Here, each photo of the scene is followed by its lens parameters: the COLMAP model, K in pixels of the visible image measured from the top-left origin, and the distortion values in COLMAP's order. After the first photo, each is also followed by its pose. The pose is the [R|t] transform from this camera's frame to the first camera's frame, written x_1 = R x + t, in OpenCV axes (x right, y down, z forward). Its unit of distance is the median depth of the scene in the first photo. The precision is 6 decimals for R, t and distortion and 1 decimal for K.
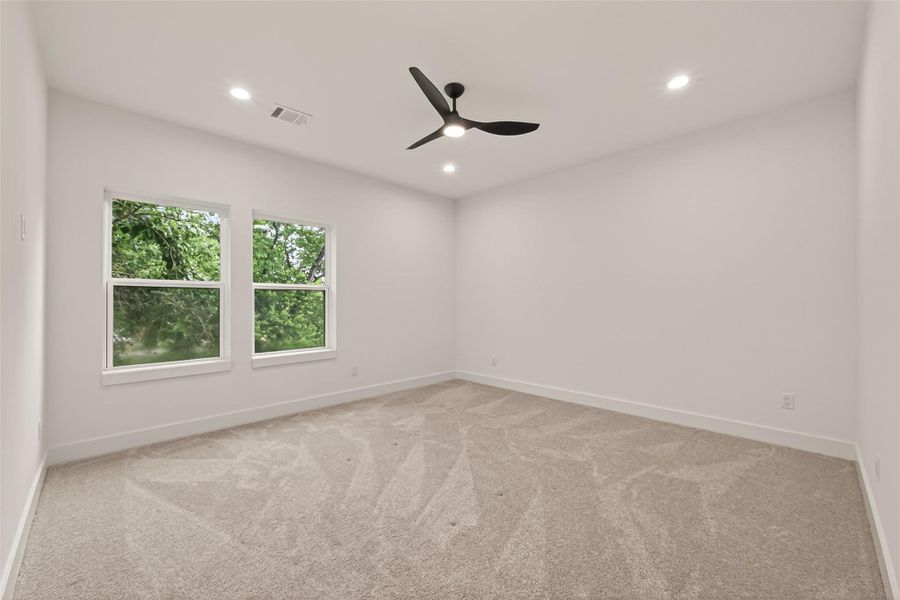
lens RADIAL K [[362.3, 0, 451.3], [0, 362.3, 299.9], [0, 0, 1]] dist [-0.000830, -0.000700]
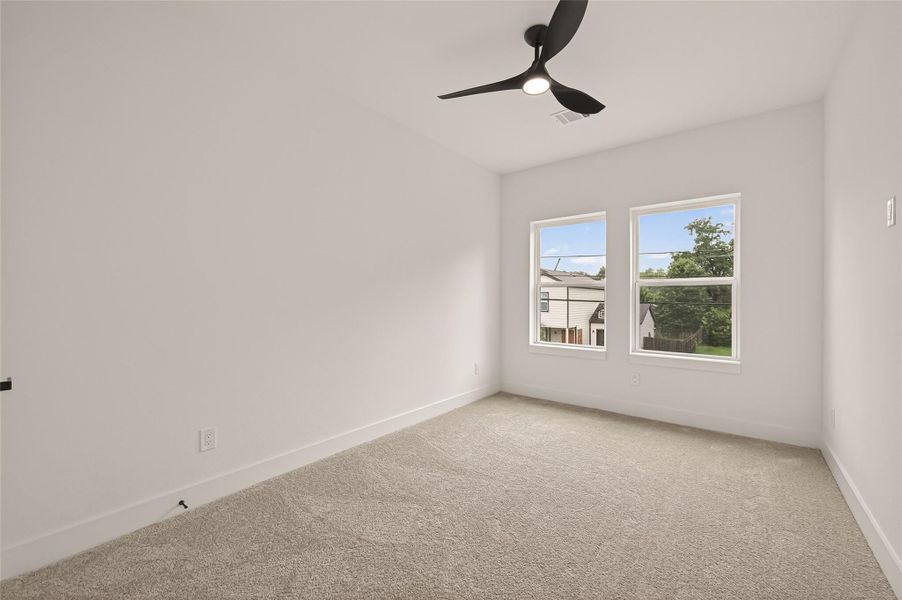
lens RADIAL K [[363.1, 0, 452.3], [0, 363.1, 299.9], [0, 0, 1]] dist [-0.000830, -0.000700]
pose [[0.121649, 0.005662, -0.992557, 0.376693], [-0.000440, 0.999984, 0.005651, 0.004293], [0.992573, -0.000250, 0.121649, 0.343843]]
